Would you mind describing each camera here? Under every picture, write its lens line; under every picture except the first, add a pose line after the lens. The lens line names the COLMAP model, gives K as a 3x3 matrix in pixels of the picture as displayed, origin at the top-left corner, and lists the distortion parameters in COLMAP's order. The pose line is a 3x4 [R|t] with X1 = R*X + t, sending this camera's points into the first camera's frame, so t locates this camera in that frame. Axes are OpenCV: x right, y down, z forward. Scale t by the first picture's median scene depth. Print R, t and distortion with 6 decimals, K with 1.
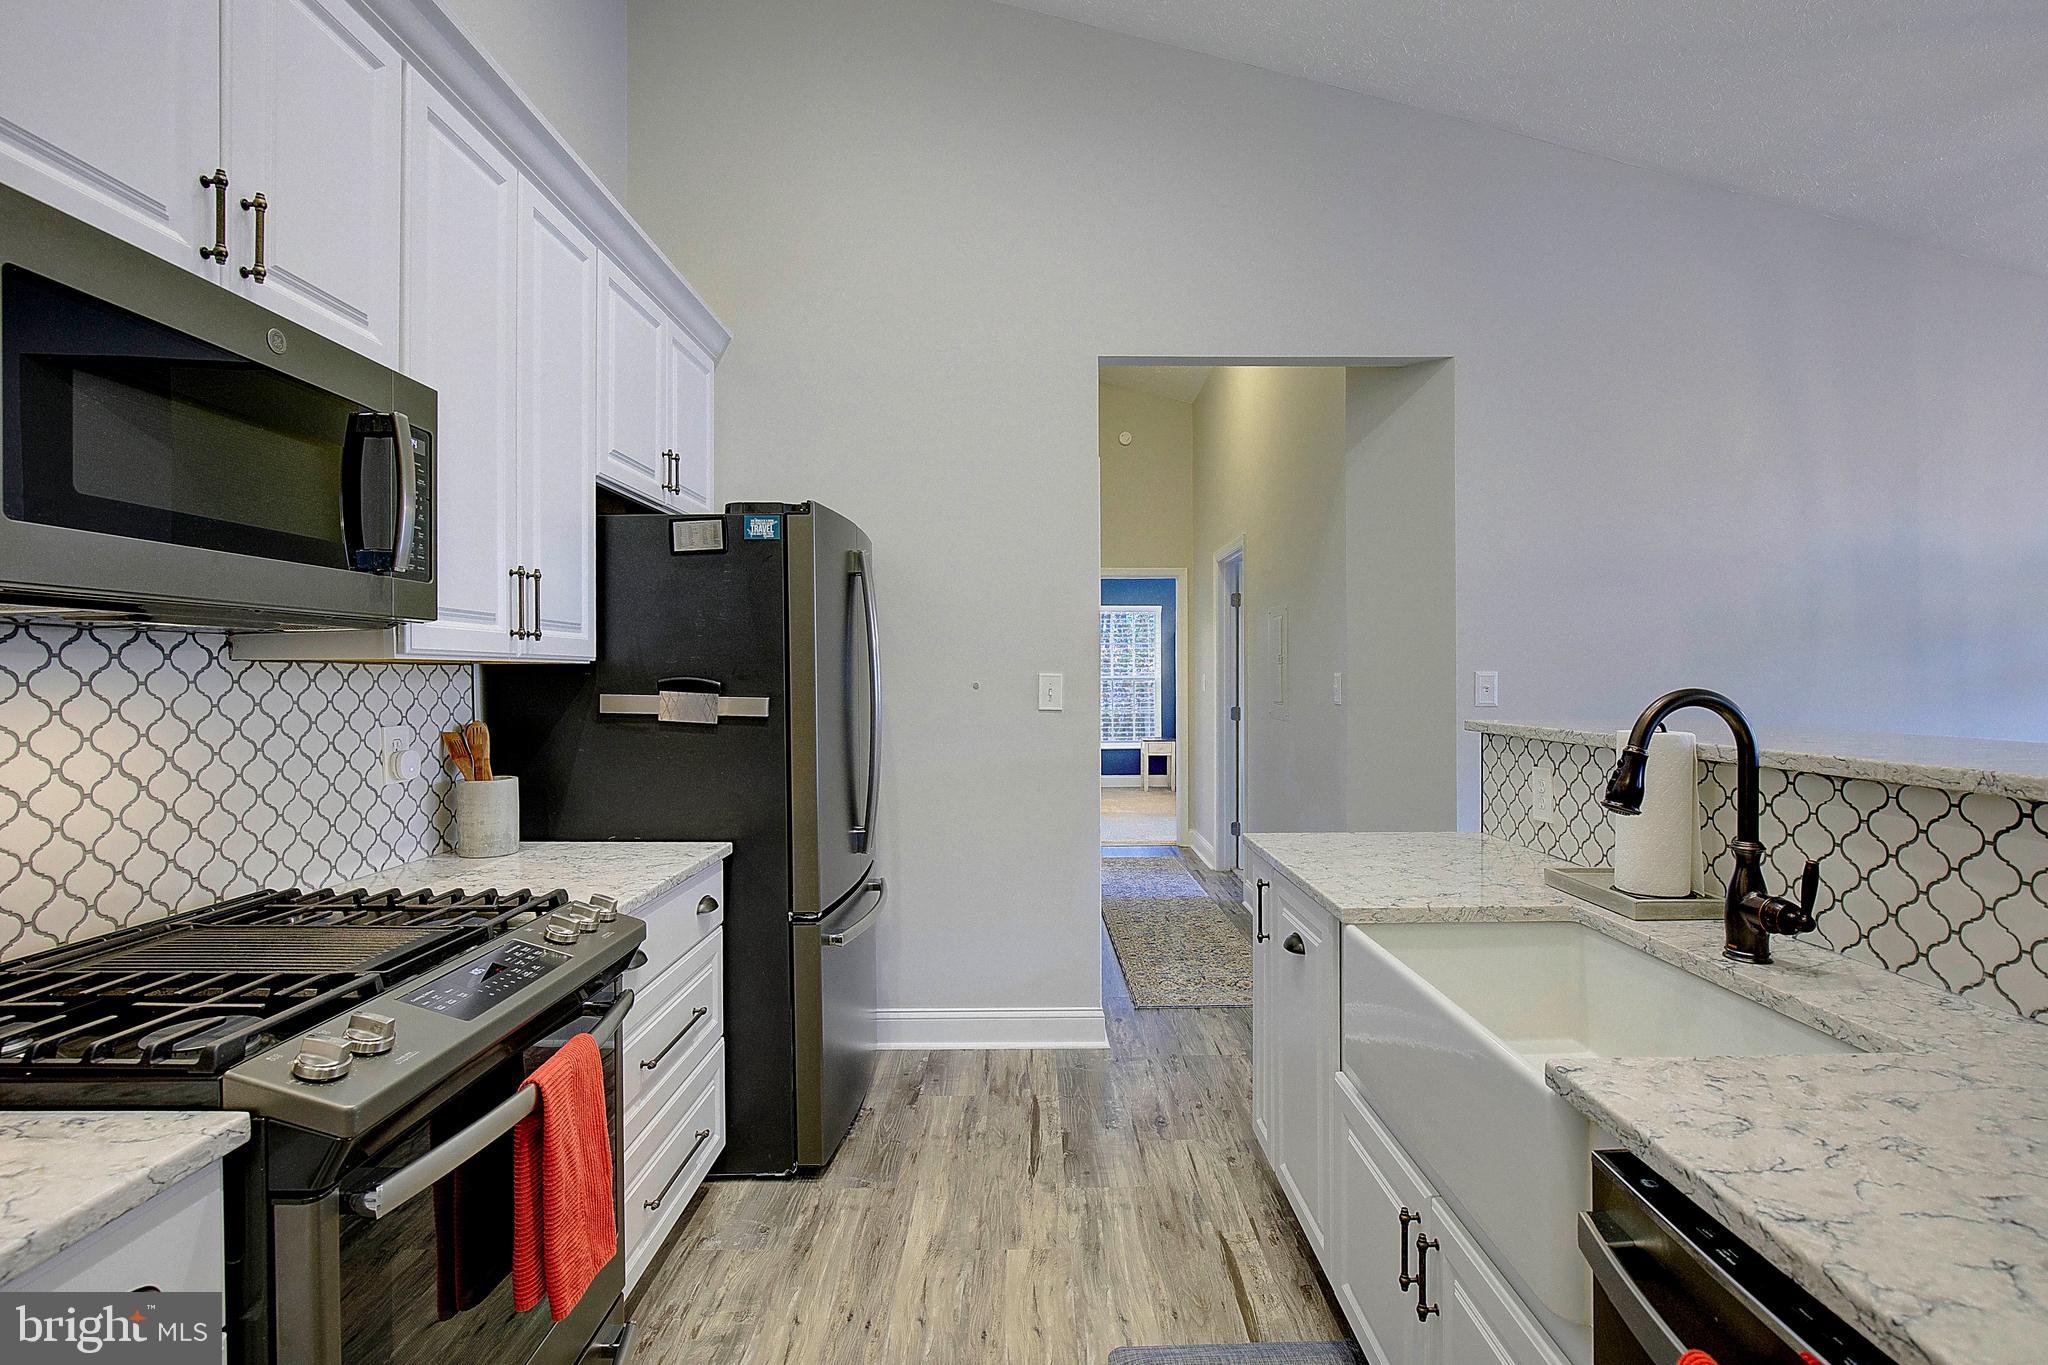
lens RADIAL K [[949.8, 0, 1049.5], [0, 949.8, 668.7], [0, 0, 1]] dist [-0.023019, 0.004410]
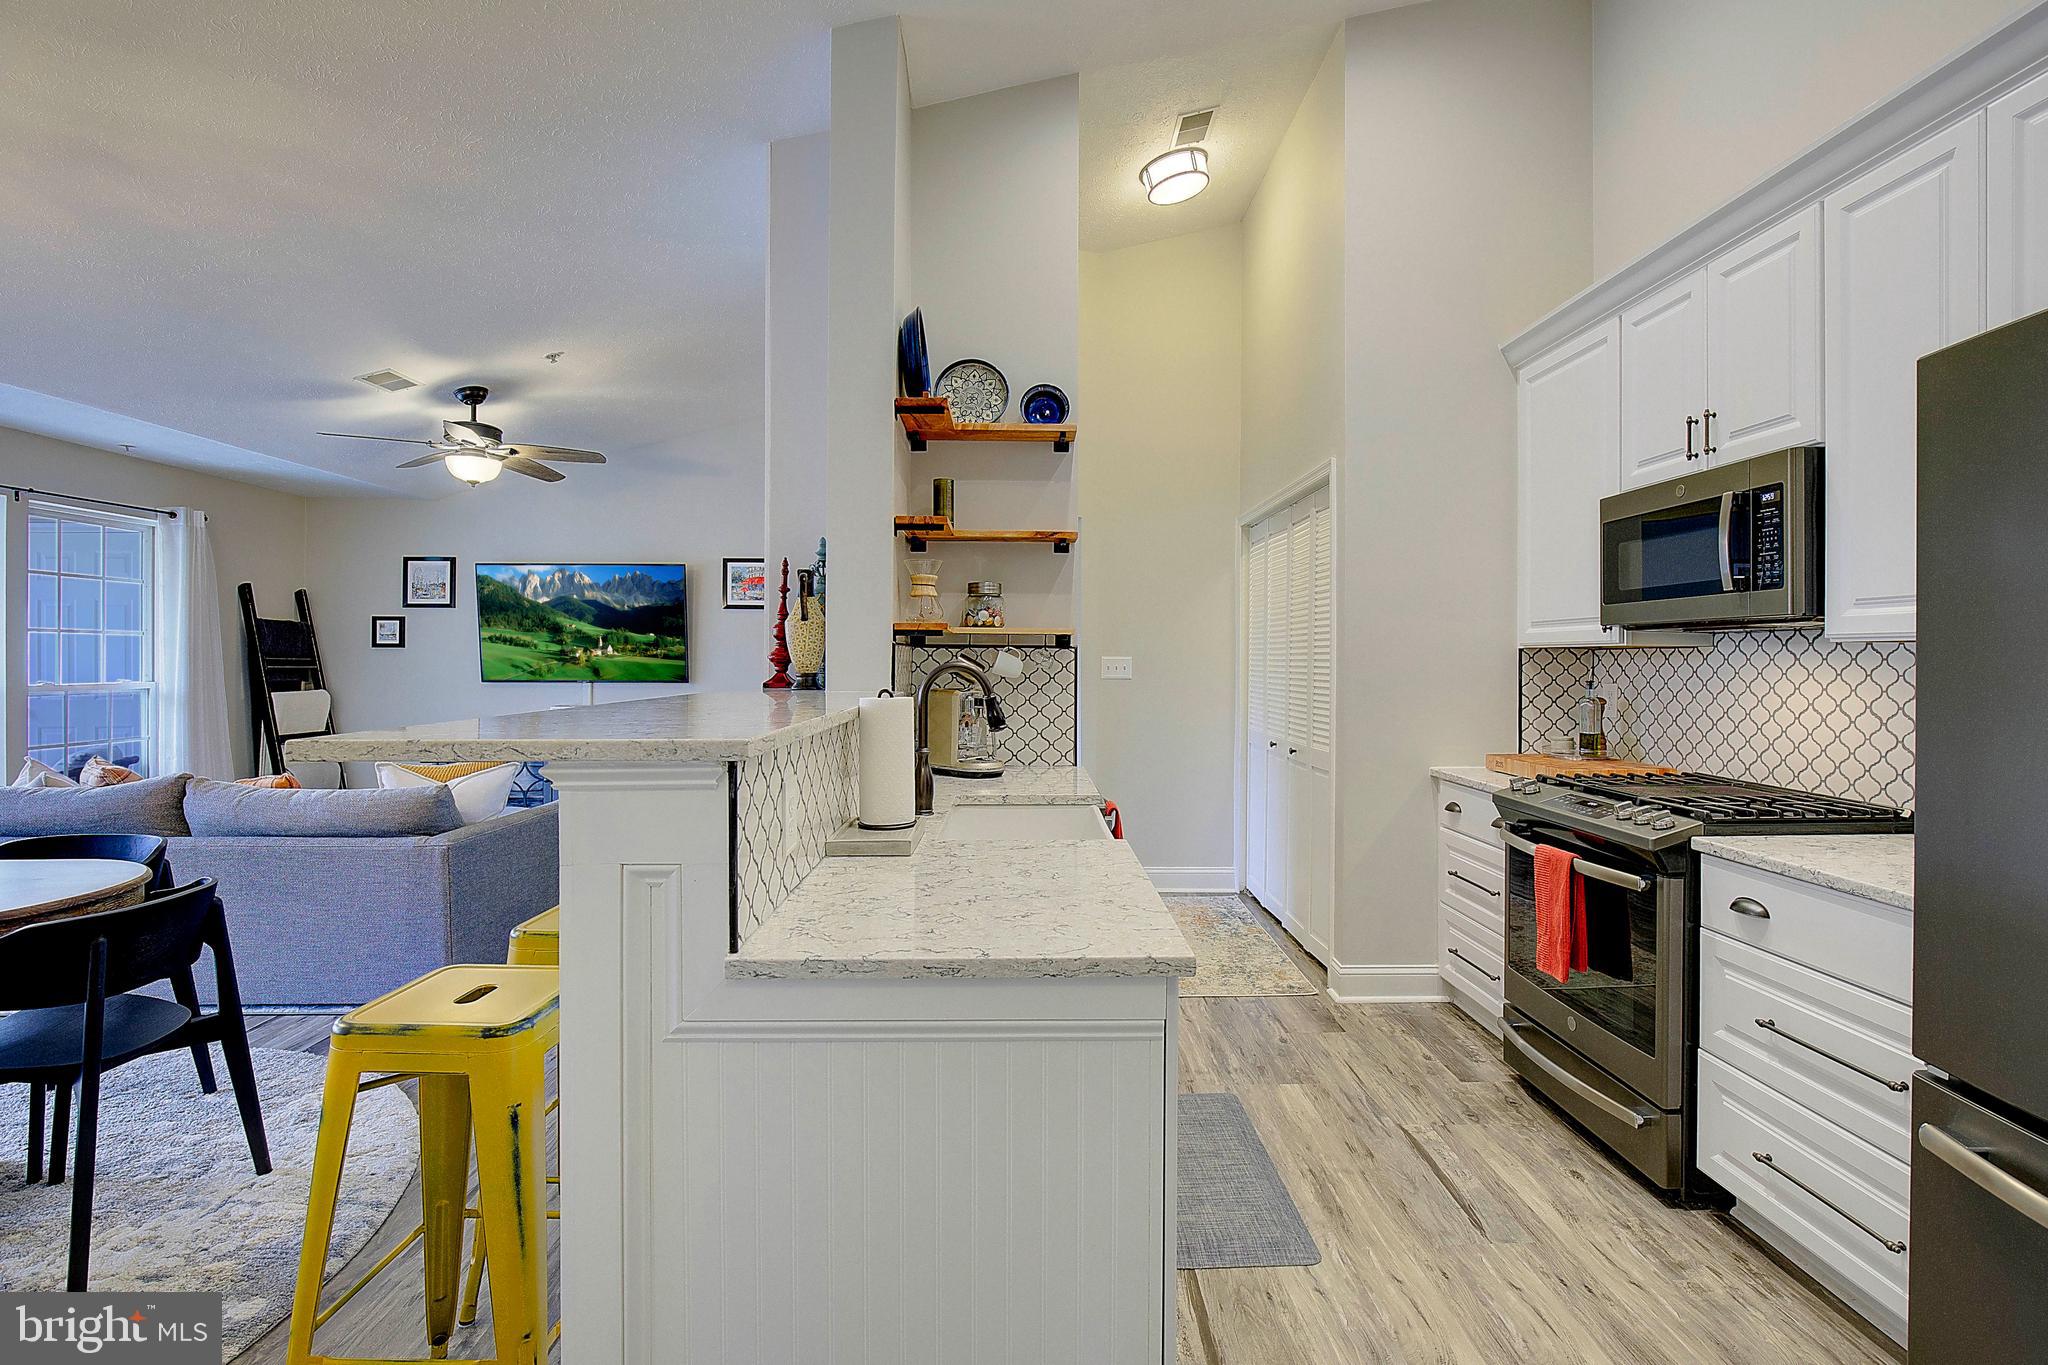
lens RADIAL K [[949.8, 0, 1047.0], [0, 949.8, 662.7], [0, 0, 1]] dist [-0.023019, 0.004410]
pose [[-0.999890, -0.001090, -0.014809, 0.386736], [-0.001028, 0.999991, -0.004172, 0.022649], [0.014813, -0.004156, -0.999882, 2.007674]]
